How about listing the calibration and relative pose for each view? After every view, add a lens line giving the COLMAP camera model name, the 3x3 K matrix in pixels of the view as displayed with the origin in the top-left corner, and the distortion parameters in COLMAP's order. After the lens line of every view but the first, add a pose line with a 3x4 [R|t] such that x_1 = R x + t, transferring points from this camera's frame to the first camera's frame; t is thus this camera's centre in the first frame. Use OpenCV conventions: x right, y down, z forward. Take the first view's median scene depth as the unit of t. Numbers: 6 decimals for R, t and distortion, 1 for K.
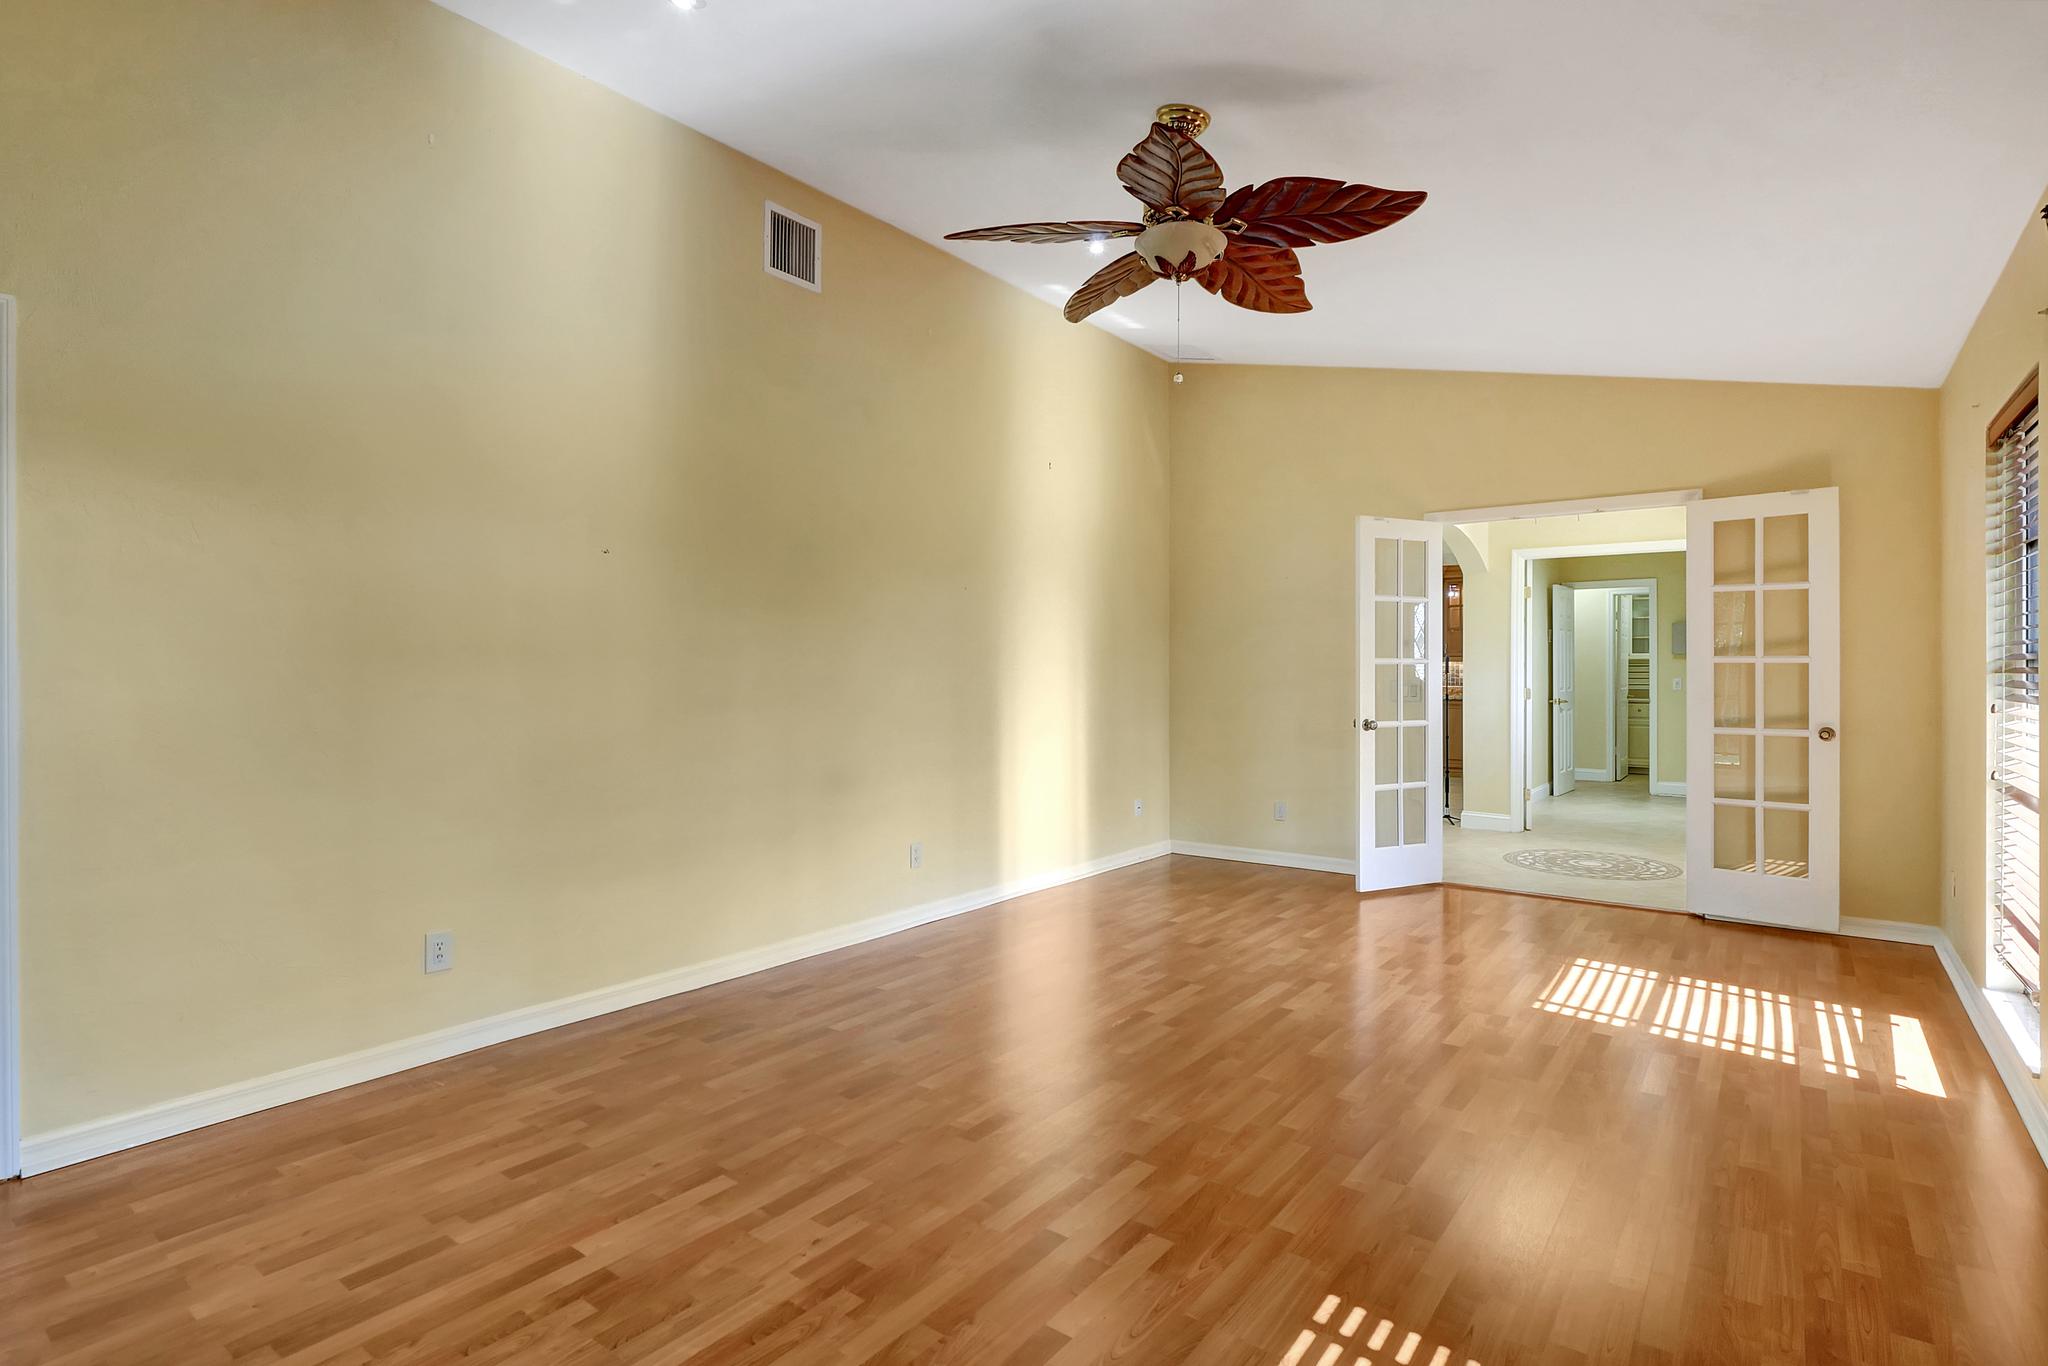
lens RADIAL K [[1013.3, 0, 1022.9], [0, 1013.3, 674.4], [0, 0, 1]] dist [-0.013672, -0.001317]
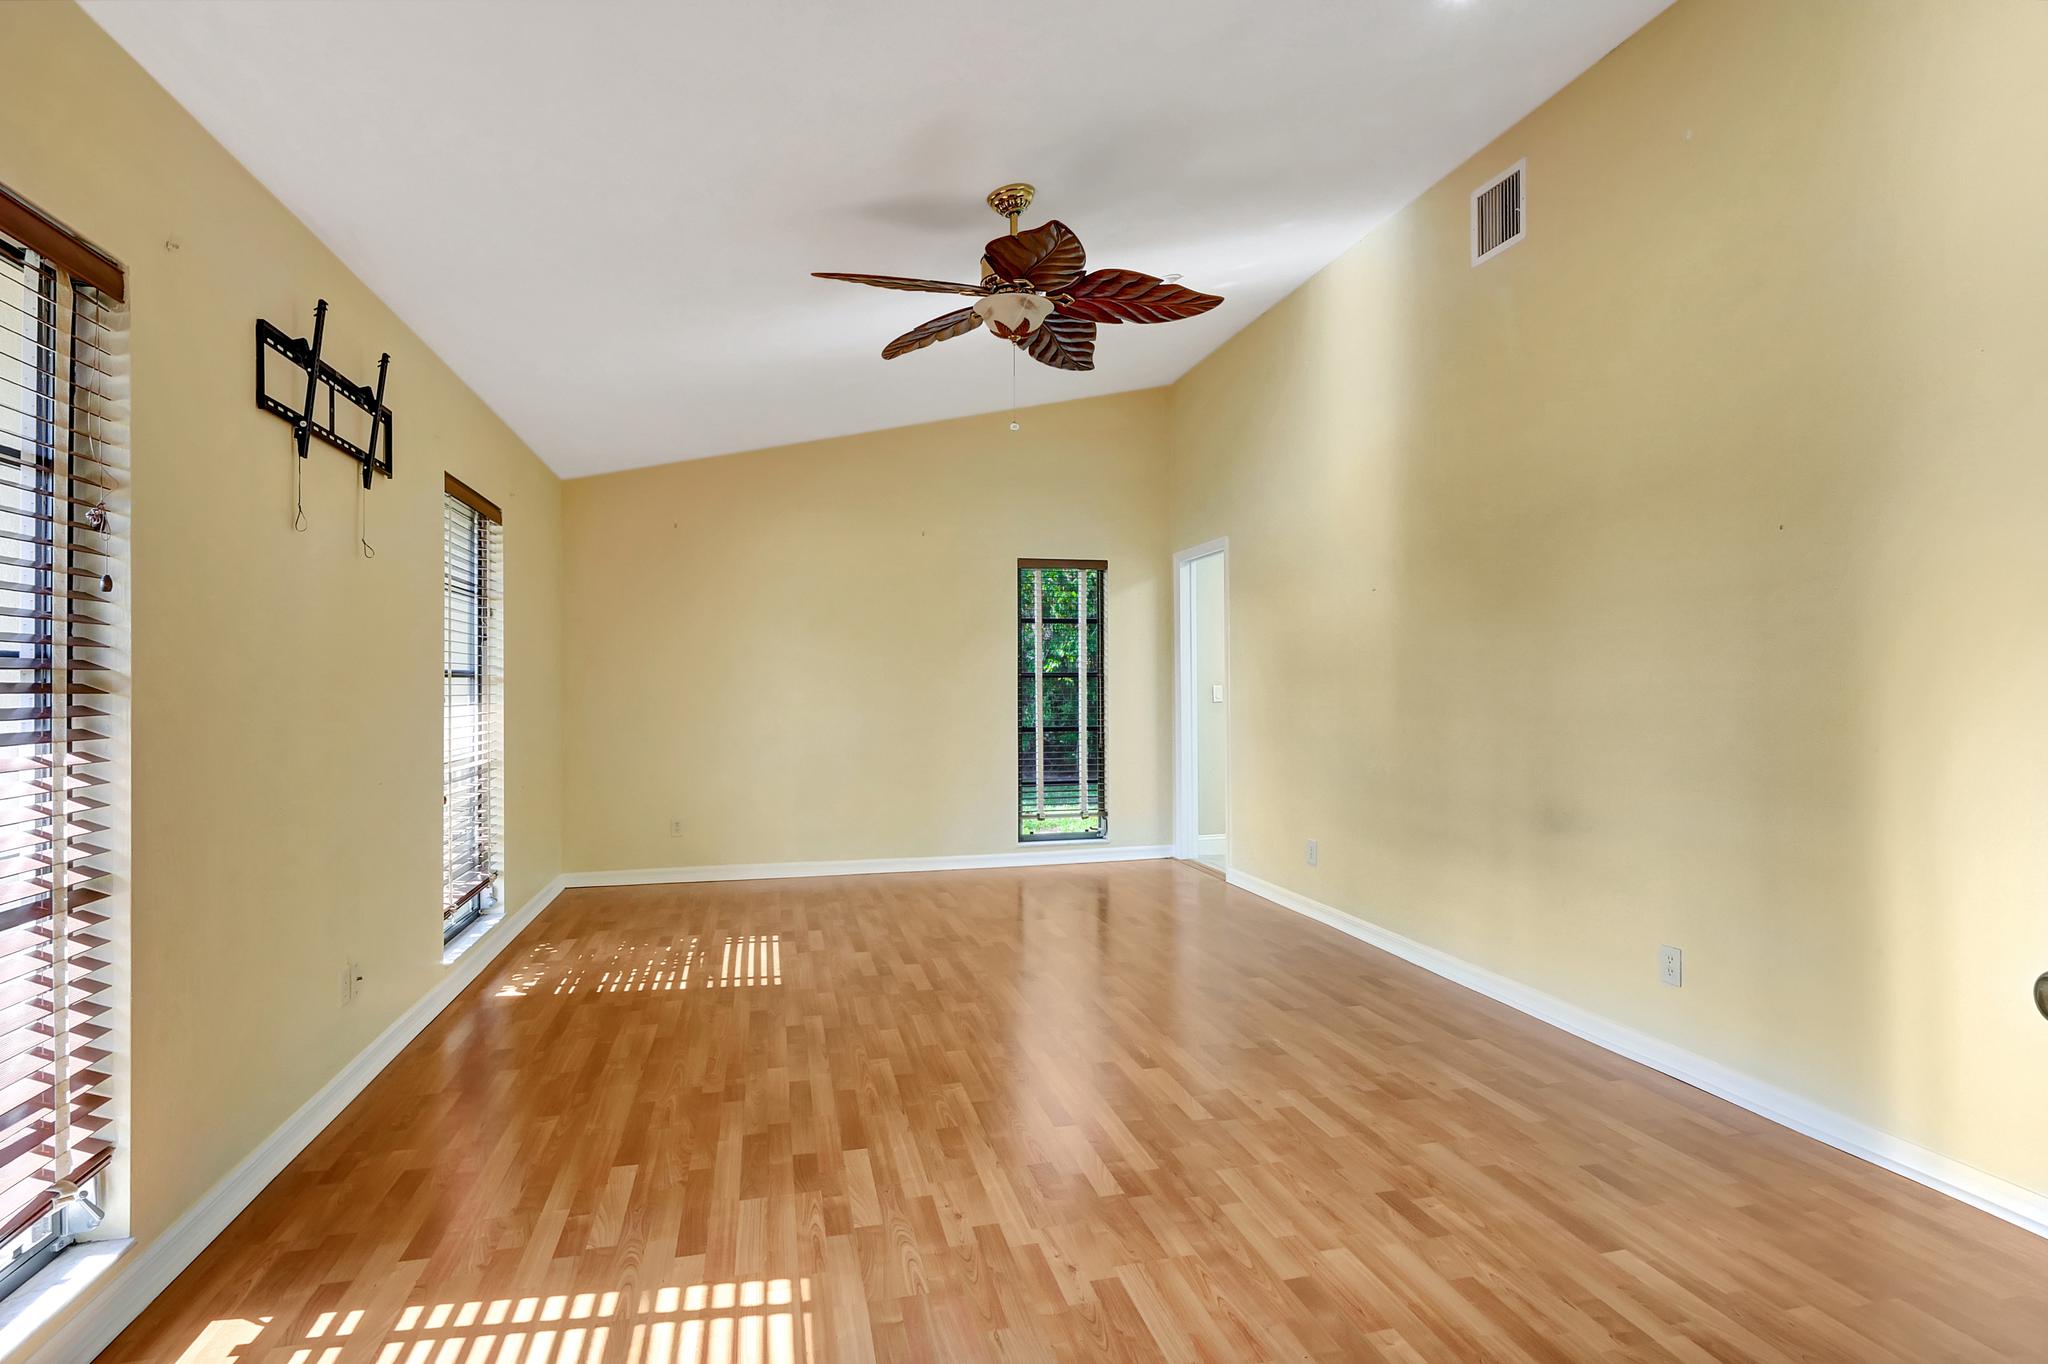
lens RADIAL K [[952.0, 0, 1021.4], [0, 952.0, 681.2], [0, 0, 1]] dist [-0.004321, -0.001118]
pose [[-0.607480, 0.002372, -0.794331, 0.897141], [0.000566, 0.999997, 0.002553, -0.006960], [0.794335, 0.001101, -0.607480, 1.486407]]
